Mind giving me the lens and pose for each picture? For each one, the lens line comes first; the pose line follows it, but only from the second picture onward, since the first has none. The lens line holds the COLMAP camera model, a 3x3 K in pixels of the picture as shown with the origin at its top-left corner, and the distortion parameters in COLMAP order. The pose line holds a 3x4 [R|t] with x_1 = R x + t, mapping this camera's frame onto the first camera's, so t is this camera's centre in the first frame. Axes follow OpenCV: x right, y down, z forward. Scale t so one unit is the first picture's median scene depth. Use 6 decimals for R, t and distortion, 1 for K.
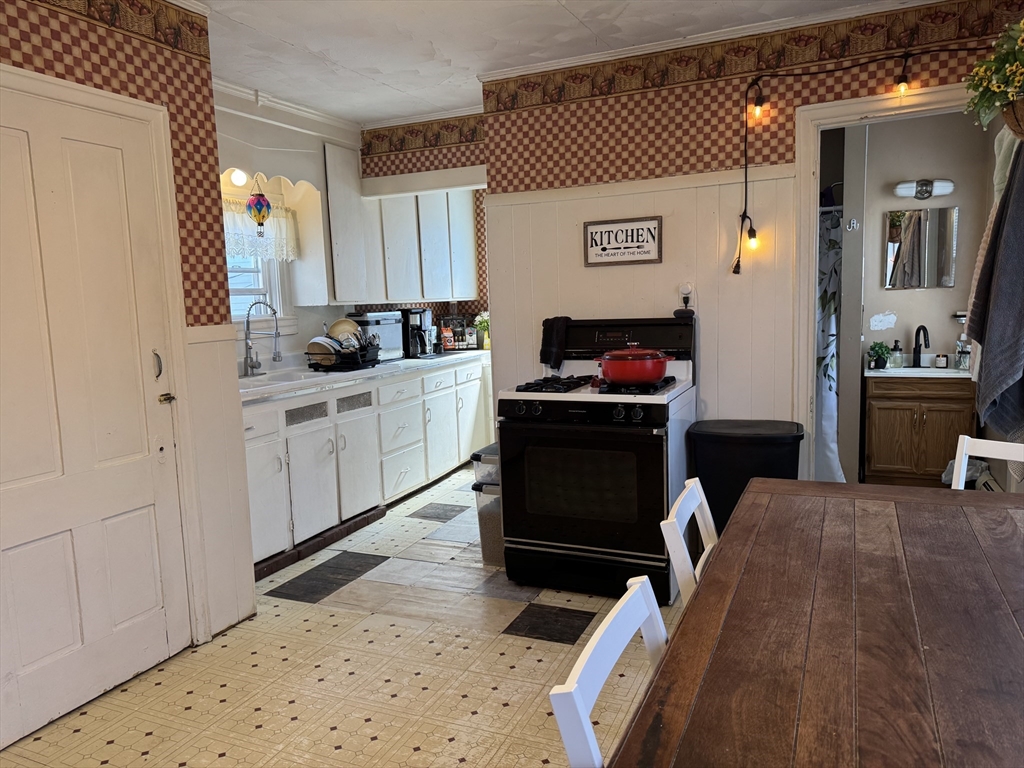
lens RADIAL K [[728.0, 0, 523.1], [0, 728.0, 388.2], [0, 0, 1]] dist [0.024515, -0.029525]
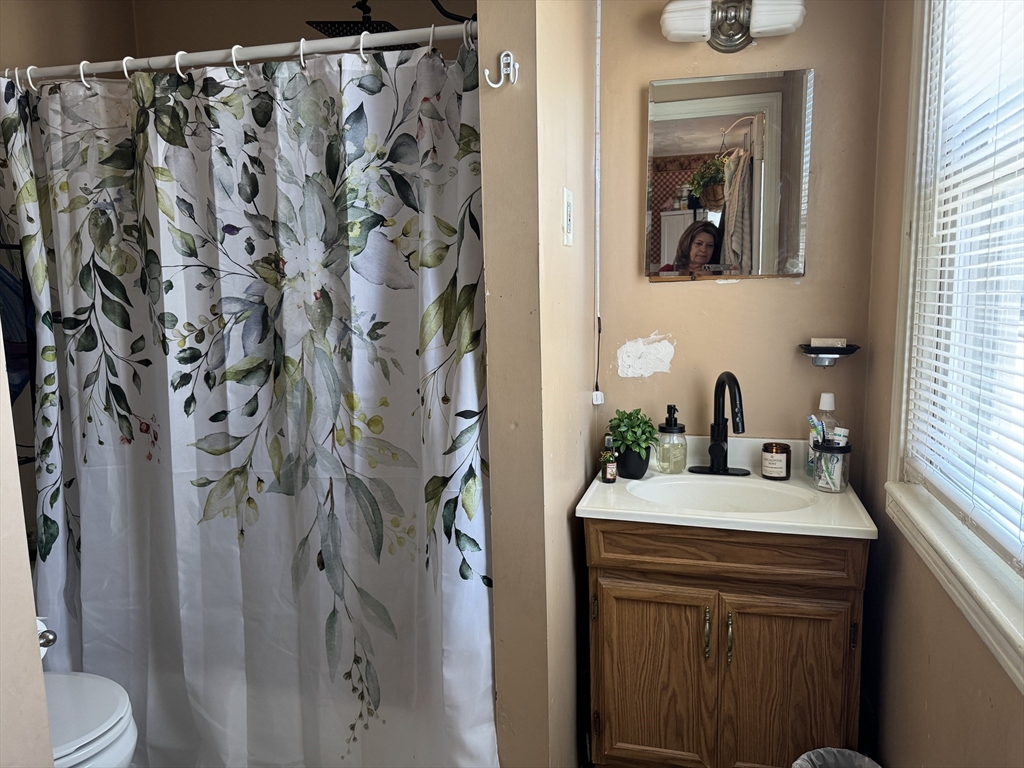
lens RADIAL K [[728.0, 0, 517.4], [0, 728.0, 379.9], [0, 0, 1]] dist [0.024515, -0.029525]
pose [[0.988098, -0.008769, 0.153576, 0.306825], [0.007438, 0.999930, 0.009236, -0.070407], [-0.153646, -0.007984, 0.988094, 0.518253]]
